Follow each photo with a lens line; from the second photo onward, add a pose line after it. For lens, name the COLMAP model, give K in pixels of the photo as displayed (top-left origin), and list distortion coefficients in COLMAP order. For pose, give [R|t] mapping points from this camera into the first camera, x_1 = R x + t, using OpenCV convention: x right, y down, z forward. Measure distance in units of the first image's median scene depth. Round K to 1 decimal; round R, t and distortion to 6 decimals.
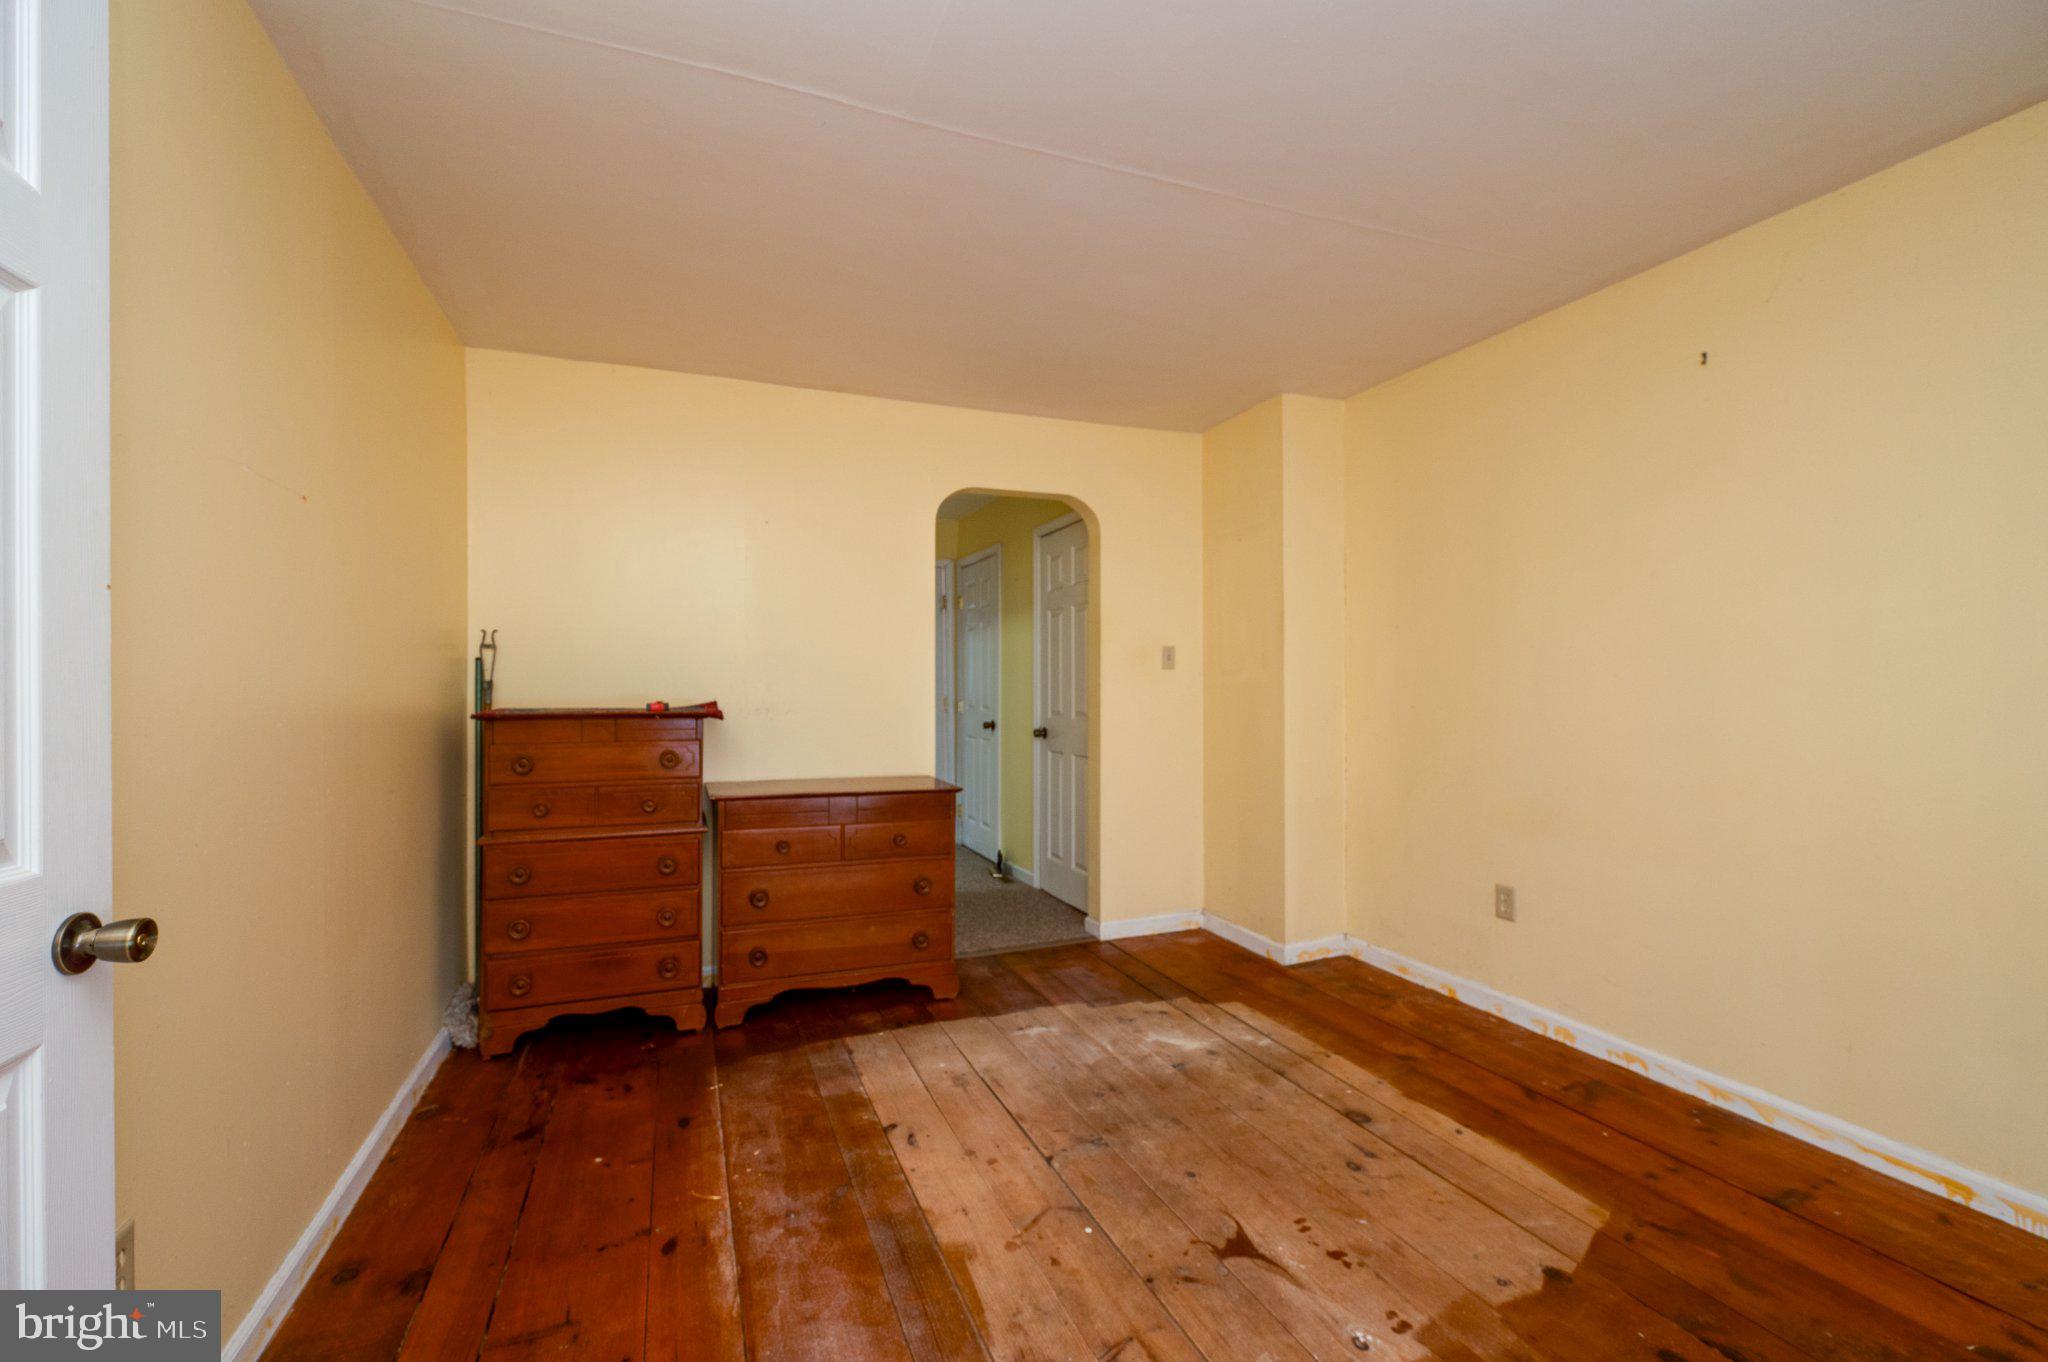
lens RADIAL K [[872.4, 0, 1011.0], [0, 872.4, 686.3], [0, 0, 1]] dist [-0.001556, -0.000311]
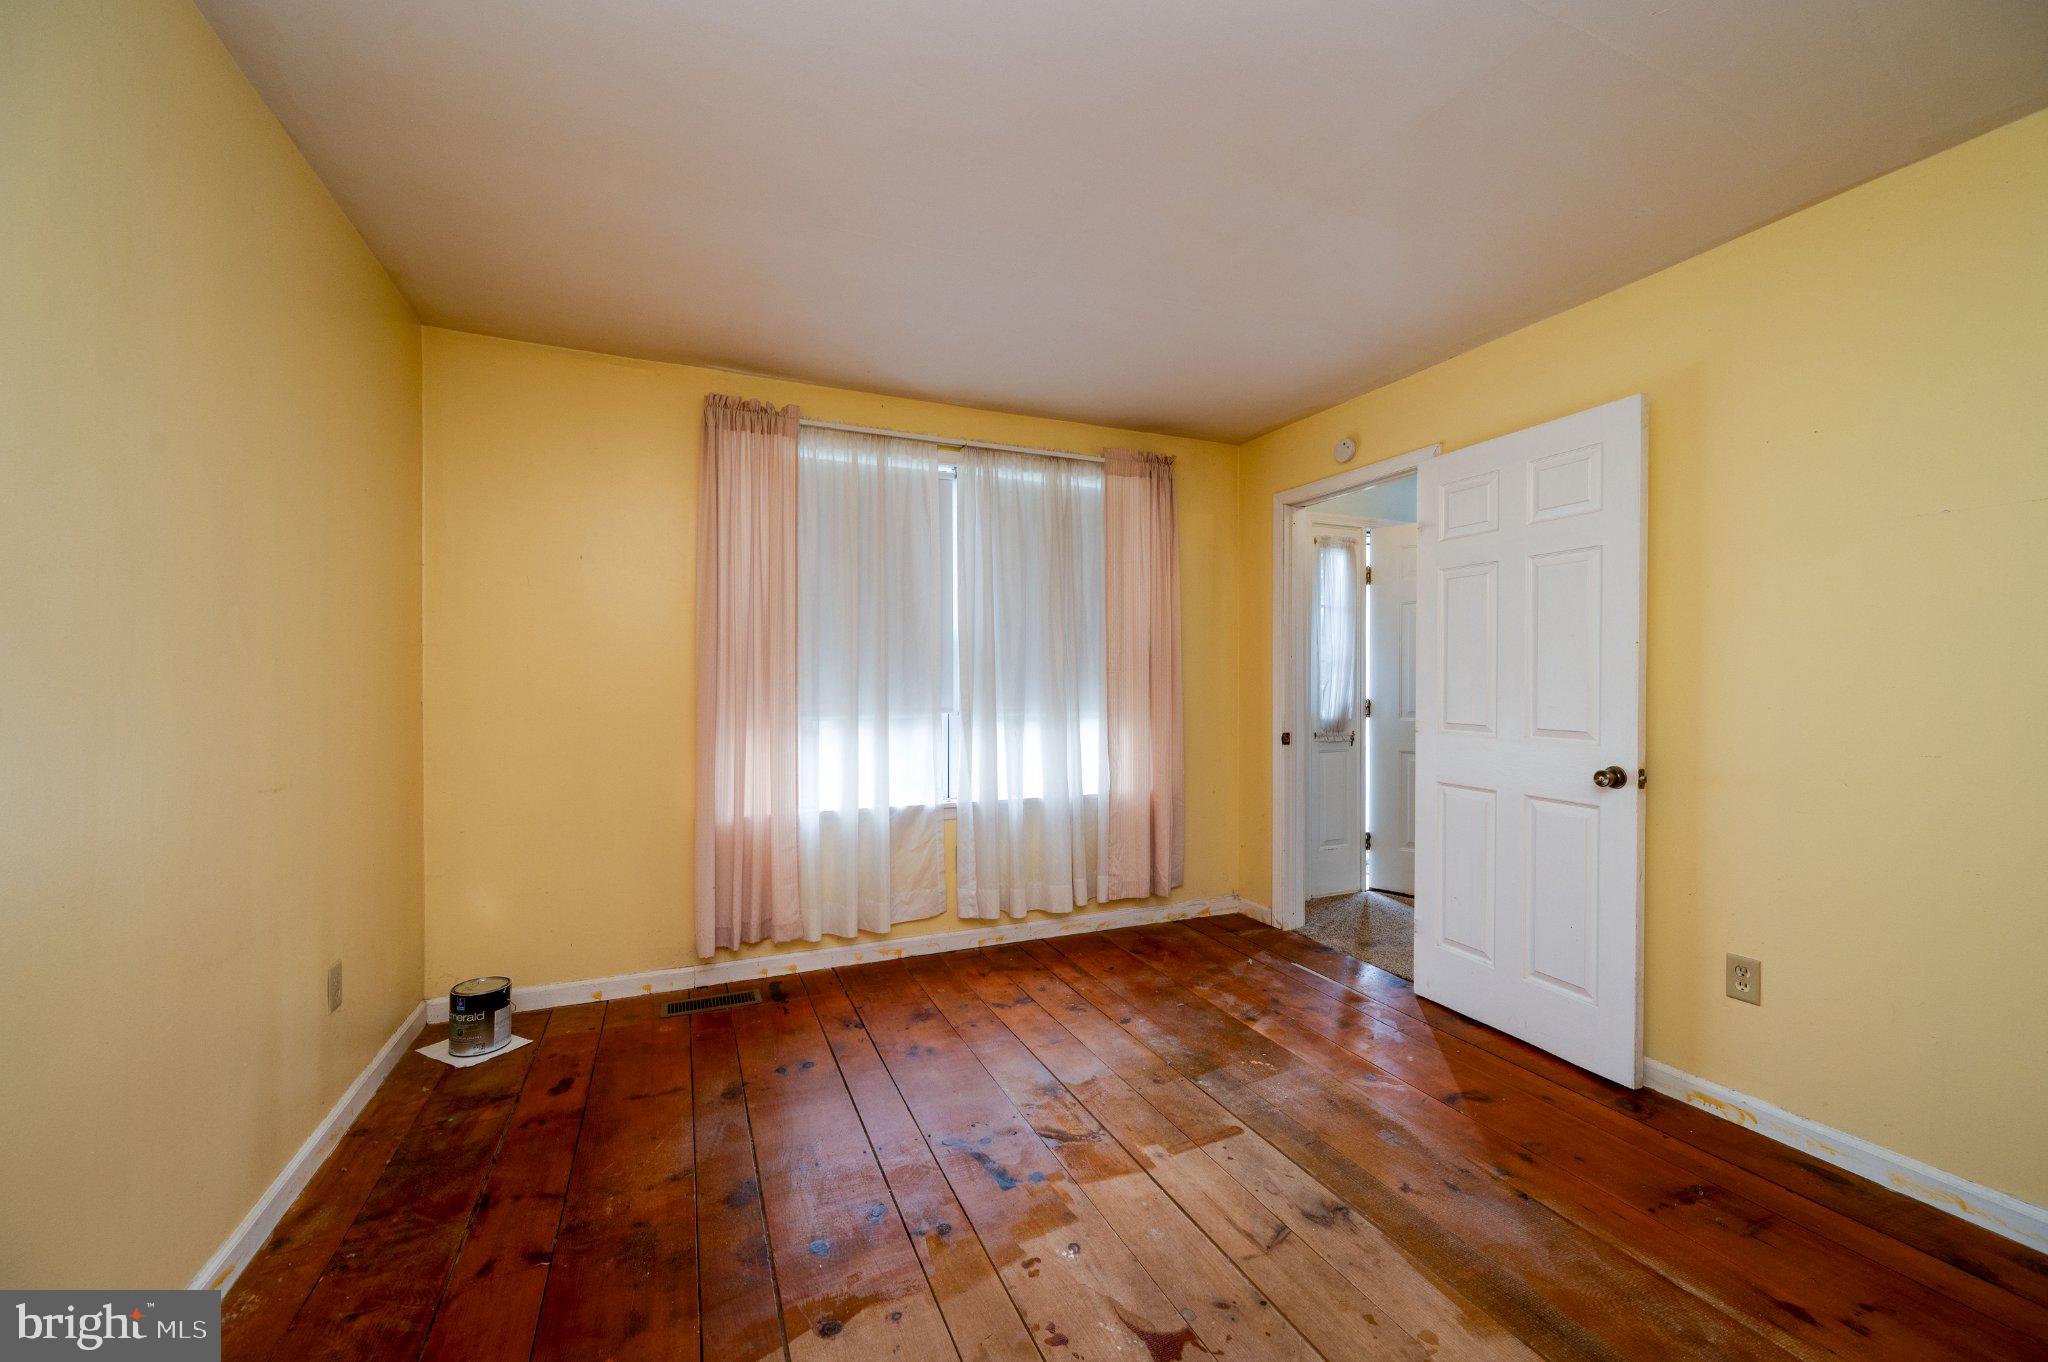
lens RADIAL K [[831.8, 0, 1024.0], [0, 831.8, 681.0], [0, 0, 1]] dist [-0.000629, -0.000021]
pose [[-0.999908, 0.000999, -0.013540, 0.442664], [0.000968, 0.999997, 0.002284, -0.014659], [0.013542, 0.002271, -0.999906, 1.943228]]
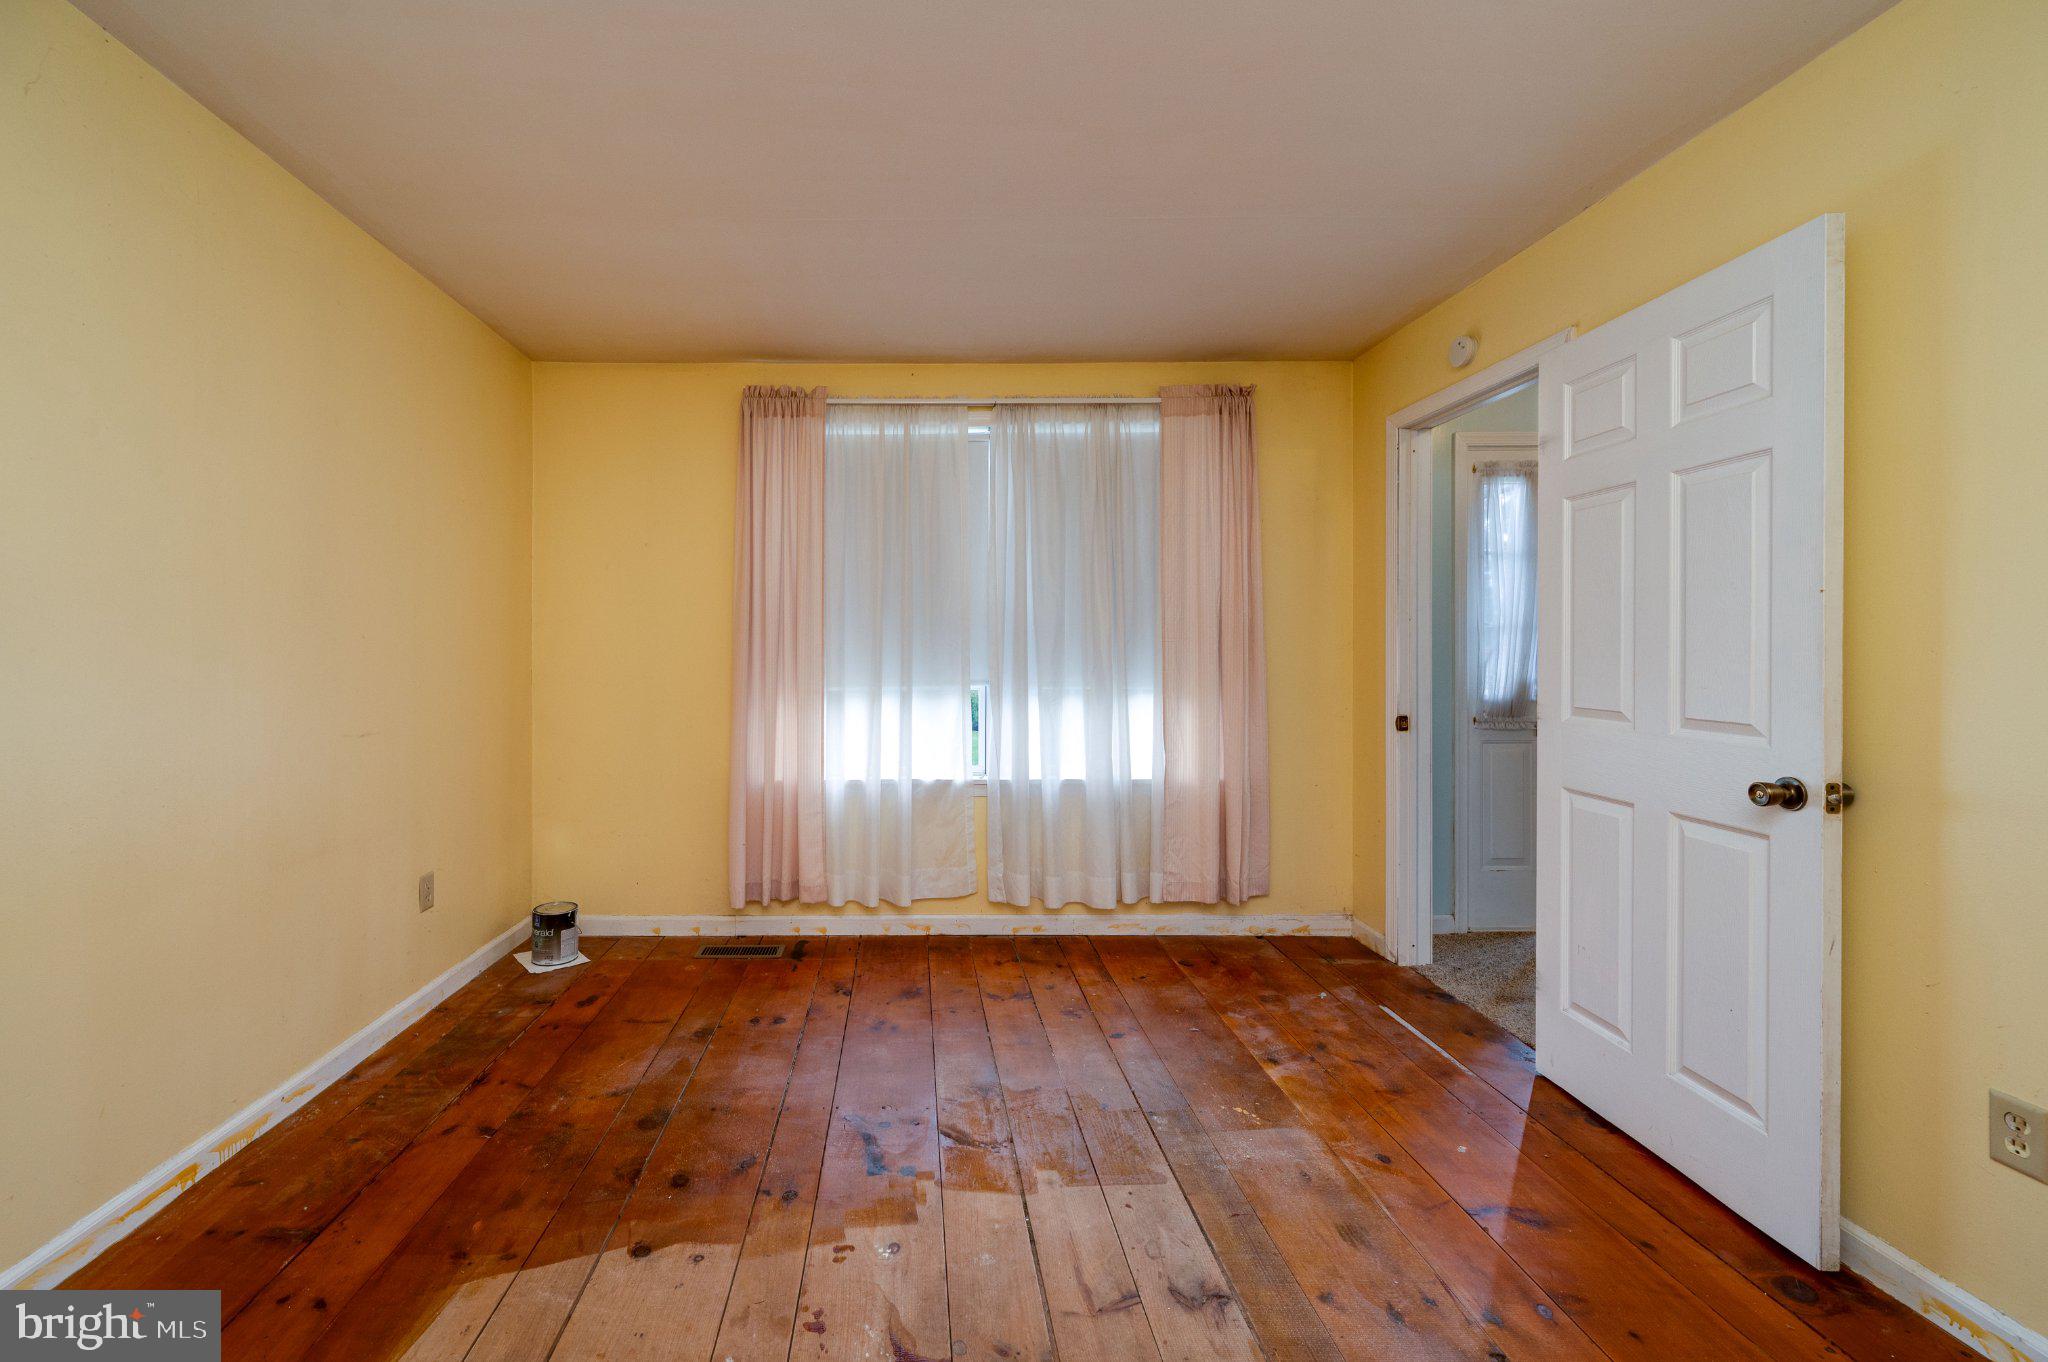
lens RADIAL K [[874.6, 0, 881.9], [0, 874.6, 643.3], [0, 0, 1]] dist [-0.000415, 0.000050]
pose [[-0.915217, 0.007168, 0.402898, -0.040147], [0.004589, 0.999962, -0.007367, -0.015206], [-0.402935, -0.004894, -0.915215, 1.868530]]
